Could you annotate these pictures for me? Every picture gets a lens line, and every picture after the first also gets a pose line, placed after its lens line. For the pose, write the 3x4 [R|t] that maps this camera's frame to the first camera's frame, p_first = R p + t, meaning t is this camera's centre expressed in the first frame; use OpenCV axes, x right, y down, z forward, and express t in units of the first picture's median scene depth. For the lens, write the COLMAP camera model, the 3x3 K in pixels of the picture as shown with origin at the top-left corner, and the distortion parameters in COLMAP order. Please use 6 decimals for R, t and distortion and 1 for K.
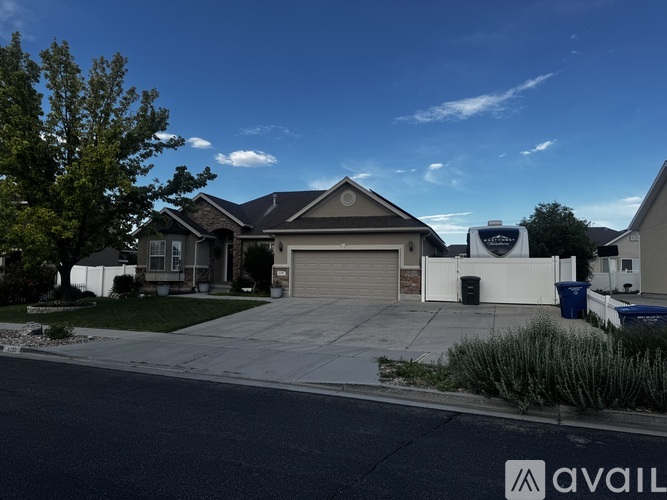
lens RADIAL K [[469.3, 0, 328.8], [0, 469.3, 250.9], [0, 0, 1]] dist [0.040010, -0.006272]
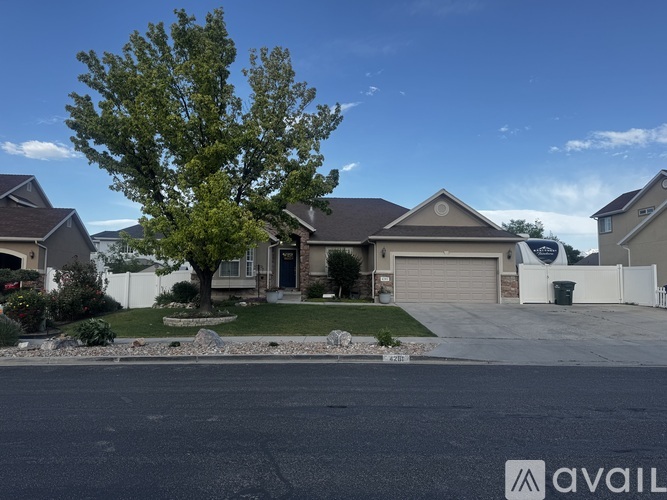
lens RADIAL K [[469.3, 0, 327.4], [0, 469.3, 248.2], [0, 0, 1]] dist [0.040010, -0.006272]
pose [[0.930031, 0.022035, 0.366820, -0.591908], [-0.012680, 0.999531, -0.027892, 0.010752], [-0.367262, 0.021290, 0.929874, 0.101749]]
